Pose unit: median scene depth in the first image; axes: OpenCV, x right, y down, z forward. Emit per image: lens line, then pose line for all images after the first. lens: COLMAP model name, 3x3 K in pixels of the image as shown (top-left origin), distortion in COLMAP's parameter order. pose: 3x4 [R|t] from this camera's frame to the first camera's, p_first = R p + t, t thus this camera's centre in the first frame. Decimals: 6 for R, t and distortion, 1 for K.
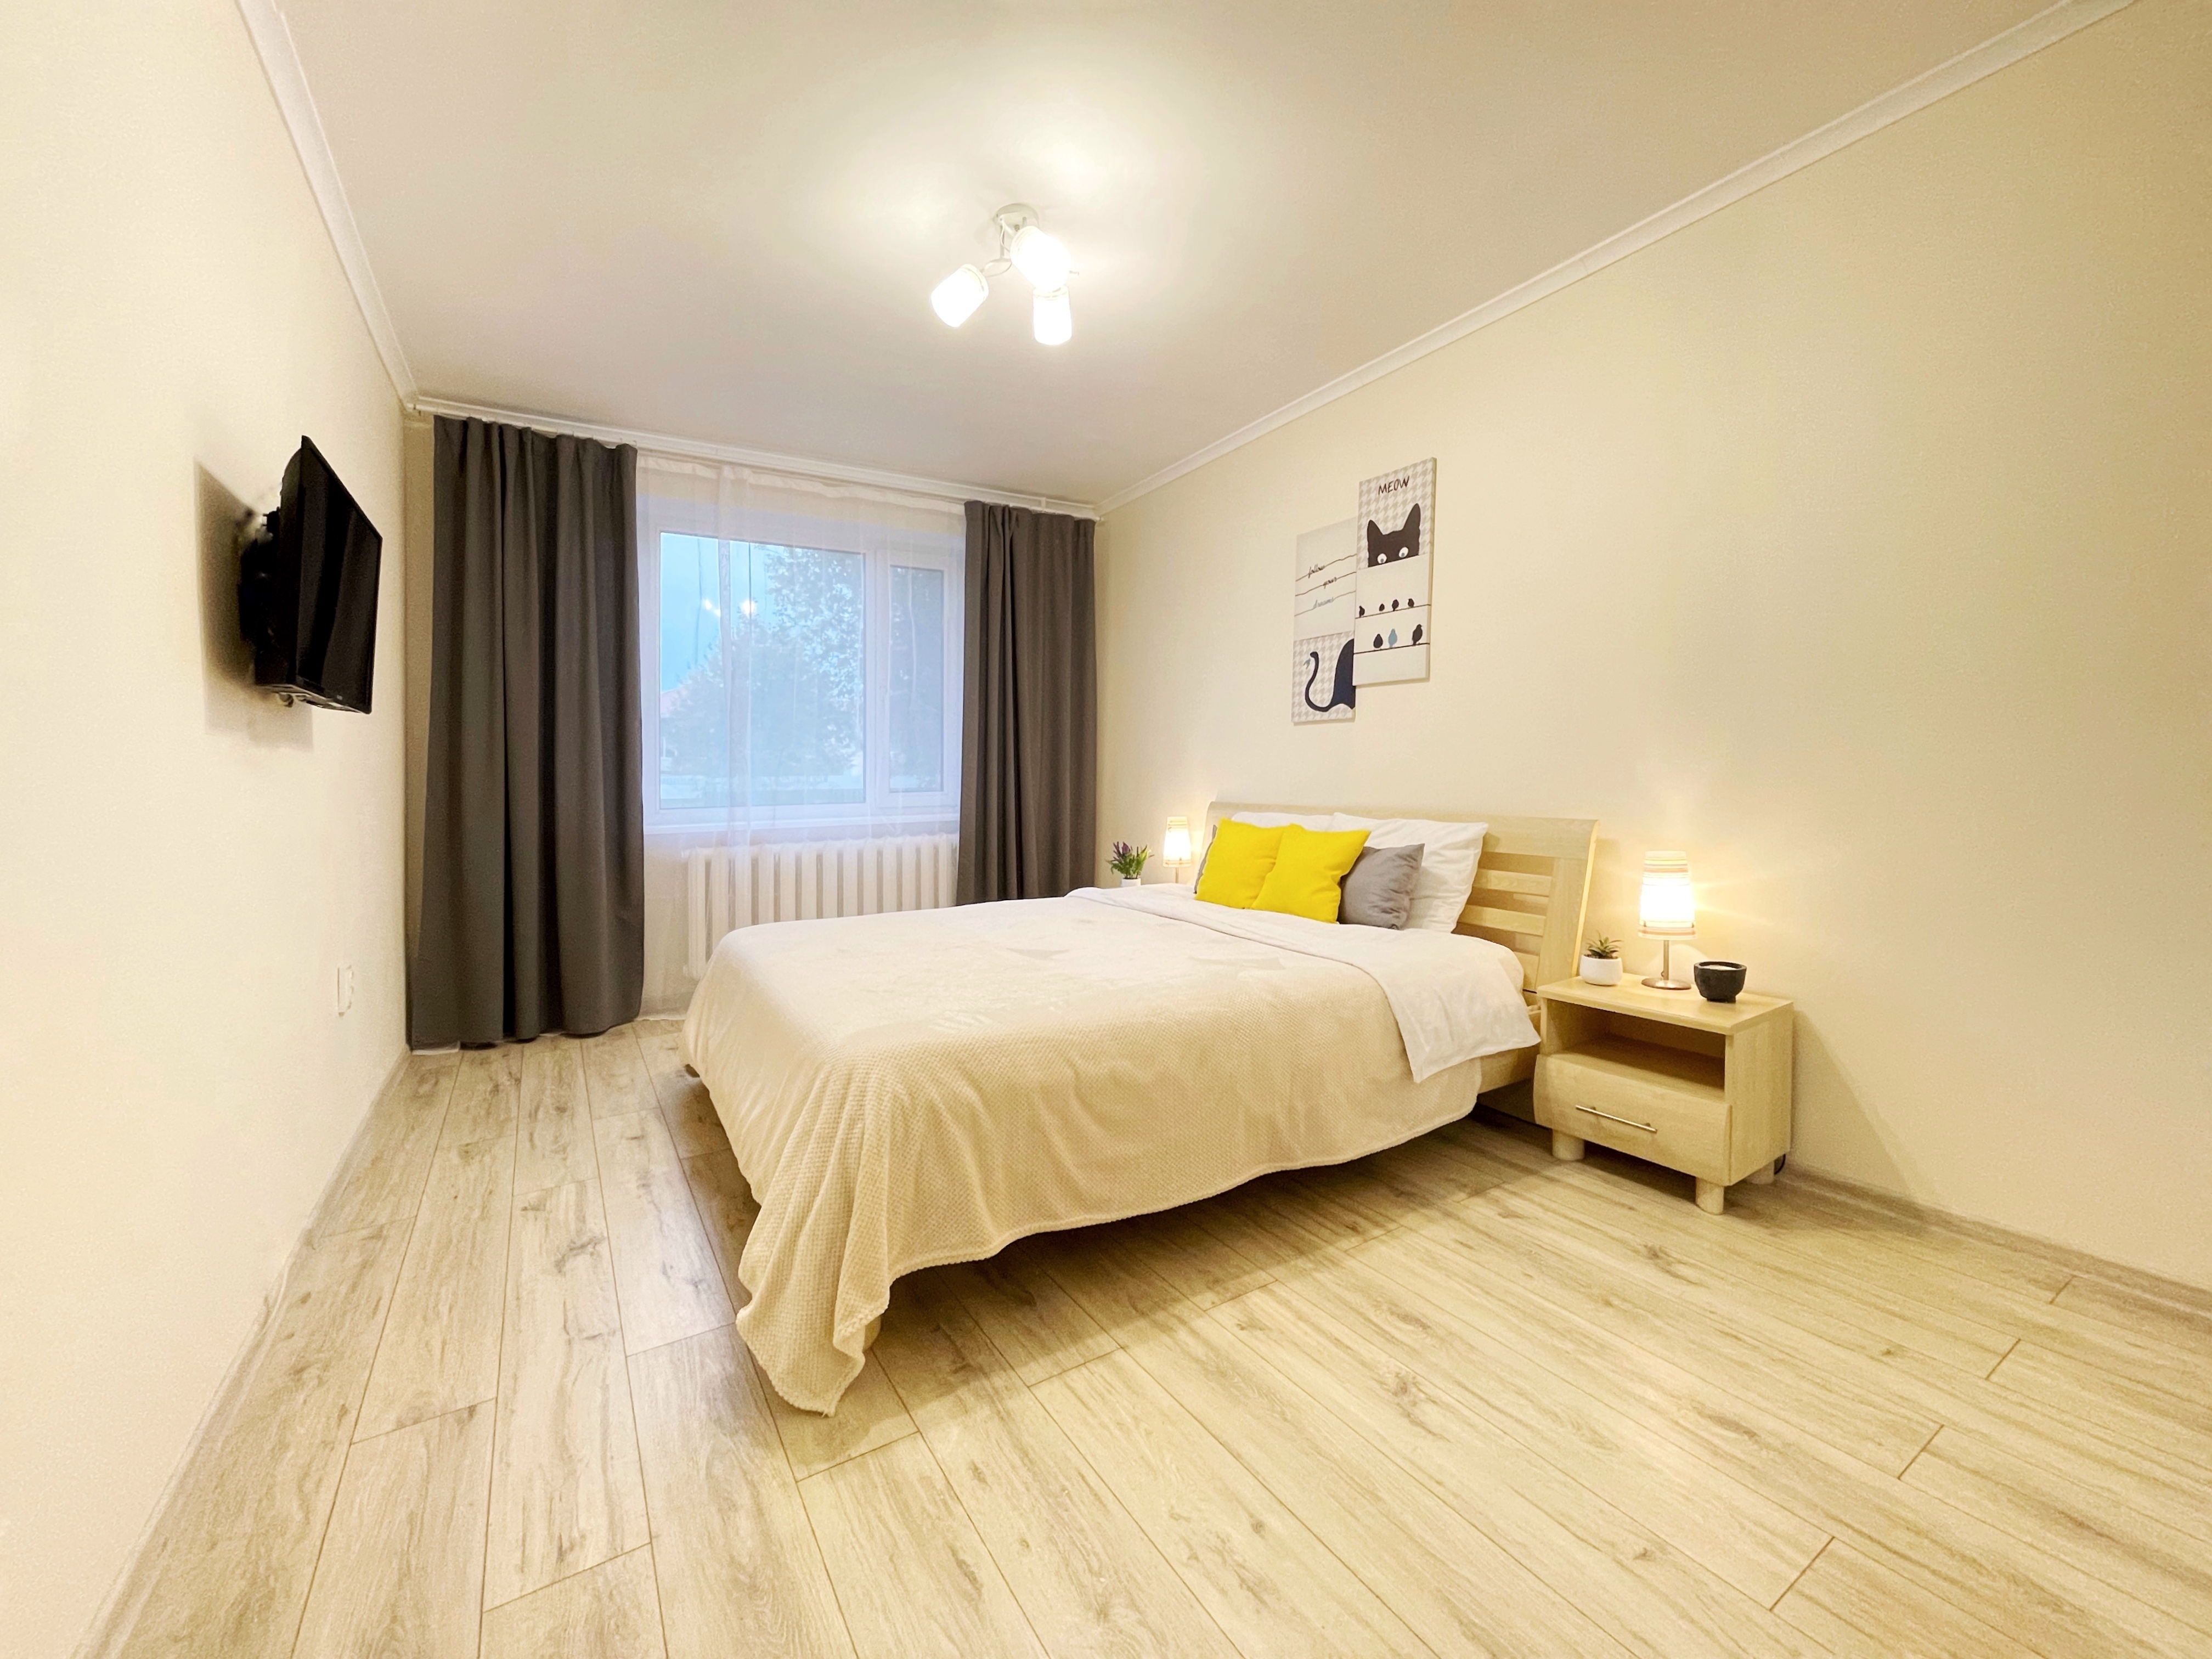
lens RADIAL K [[894.6, 0, 1101.9], [0, 894.6, 768.7], [0, 0, 1]] dist [-0.000492, -0.000002]
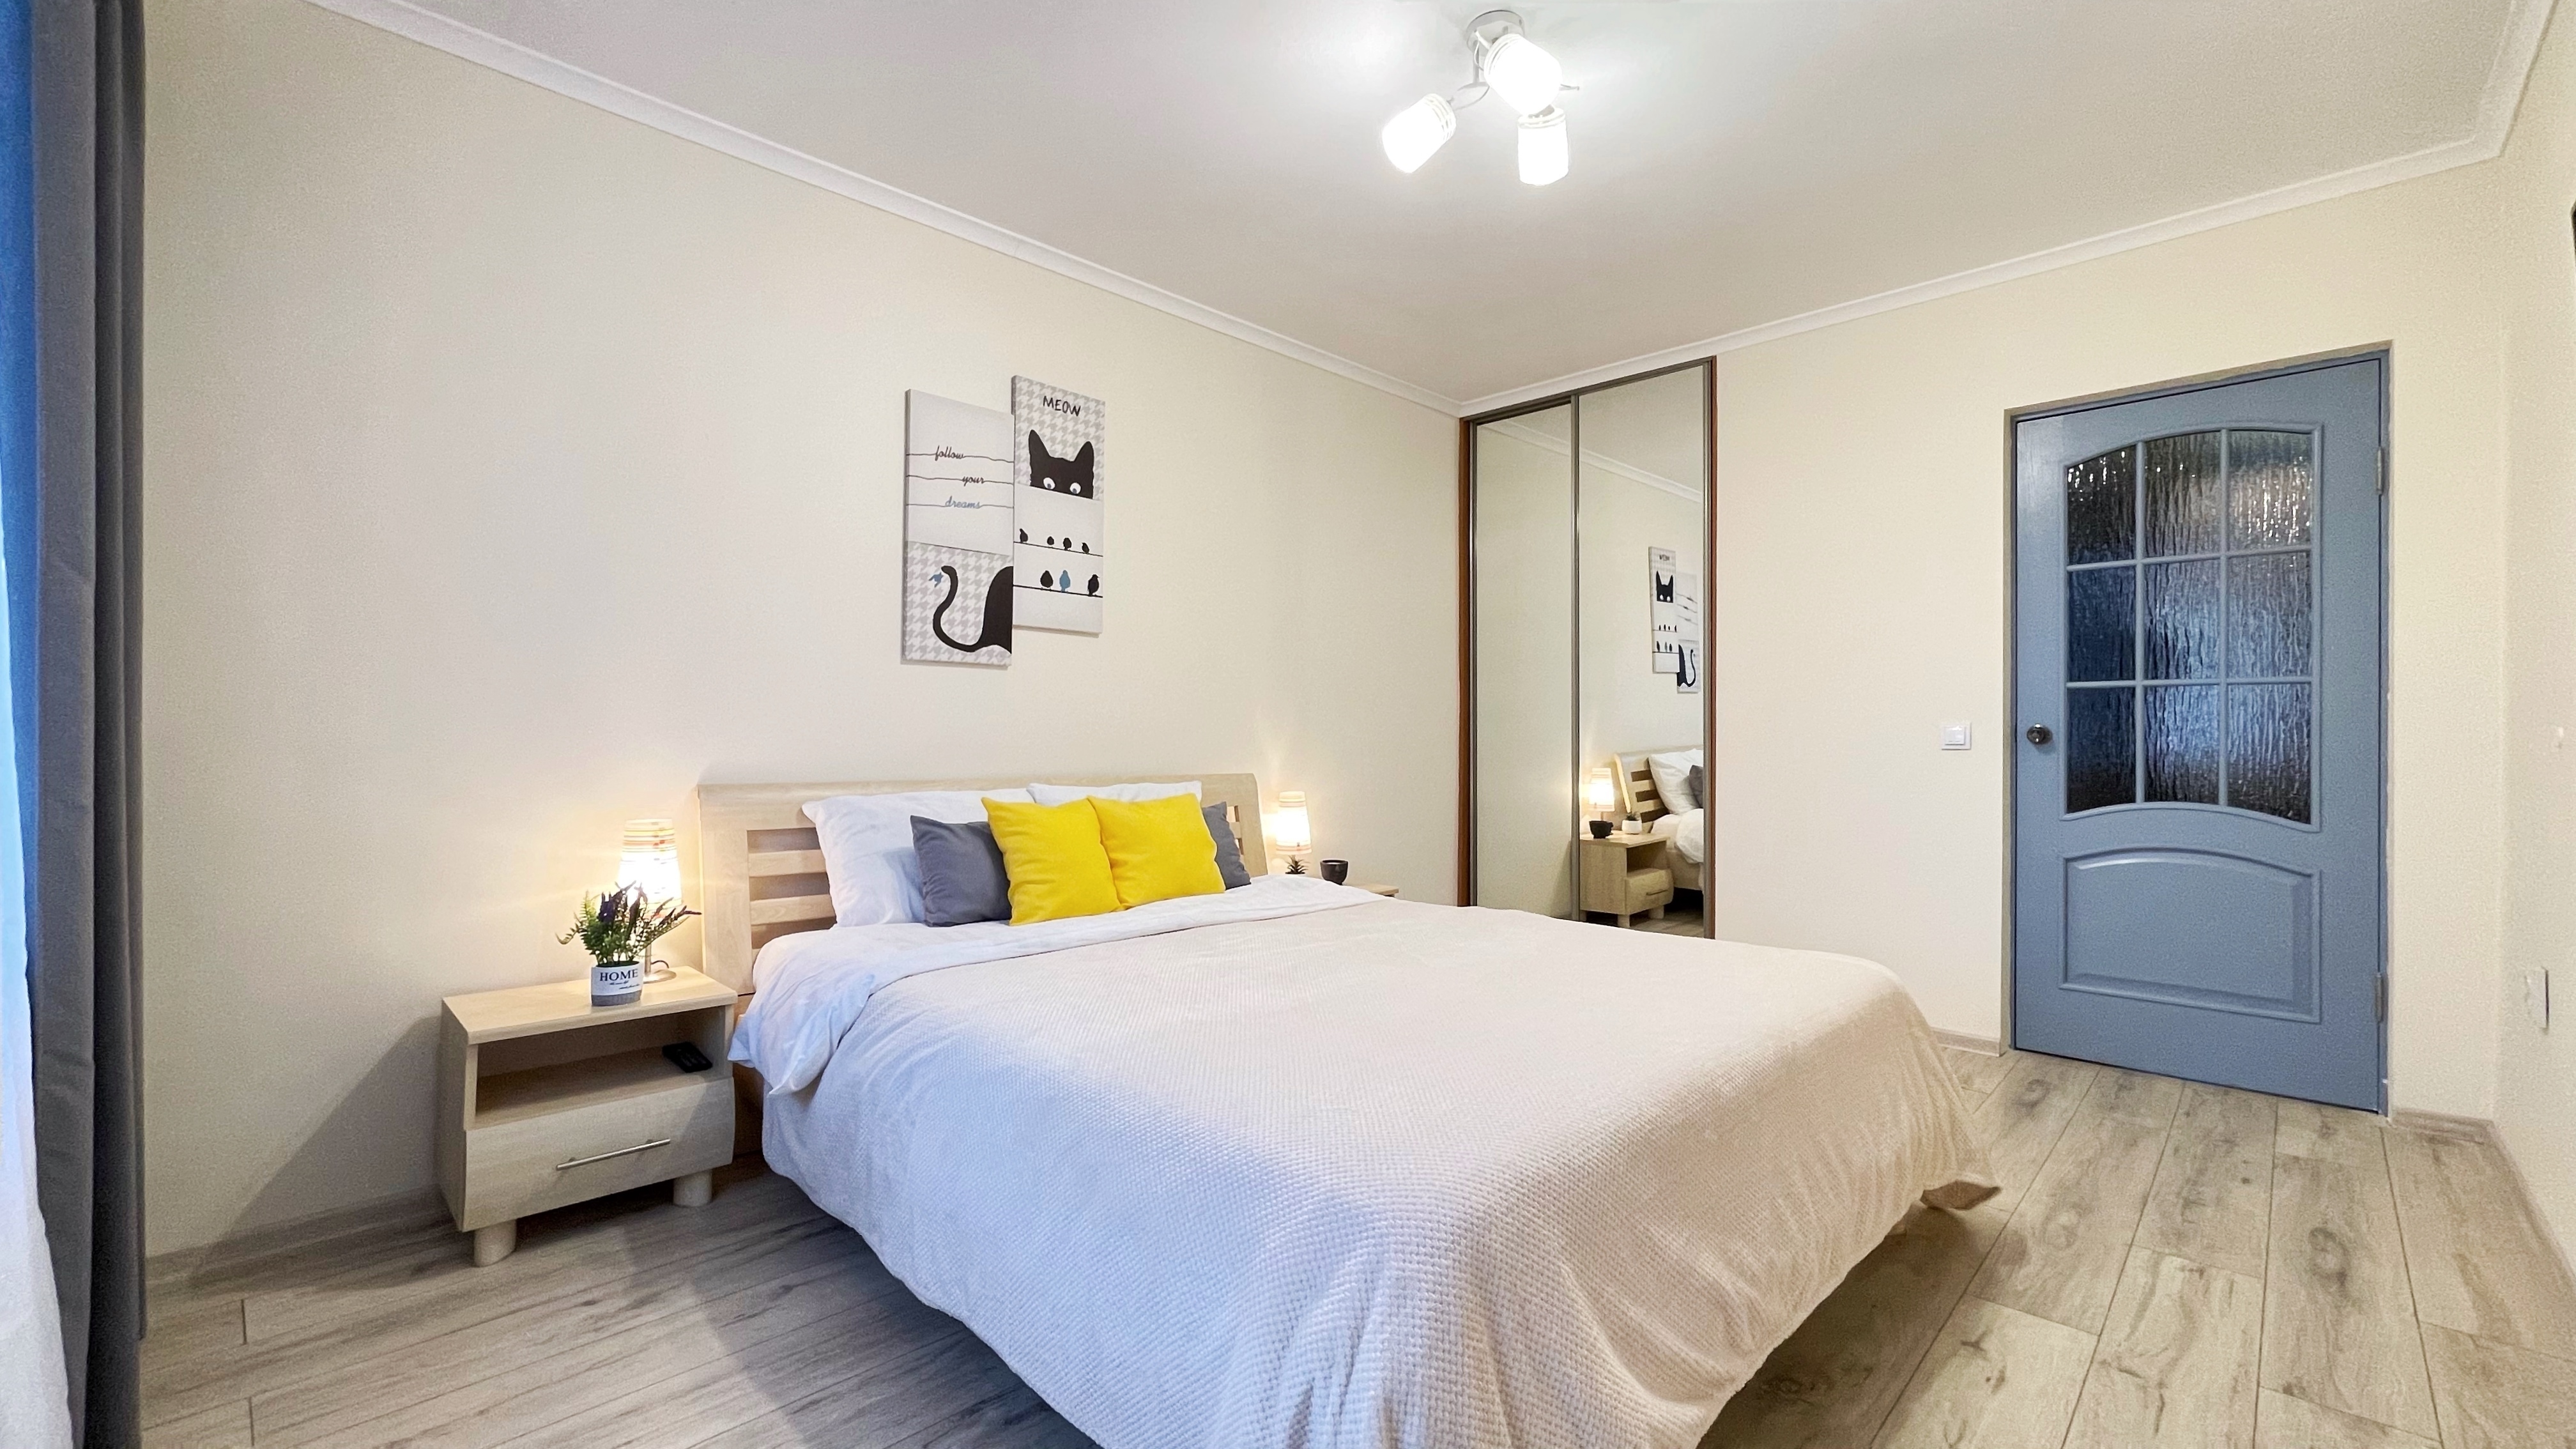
lens RADIAL K [[987.4, 0, 1282.1], [0, 987.4, 743.5], [0, 0, 1]] dist [0.001407, 0.000100]
pose [[-0.210663, 0.006578, 0.977537, -0.646088], [-0.004815, 0.999958, -0.007767, 0.019189], [-0.977547, -0.006343, -0.210623, 0.970698]]
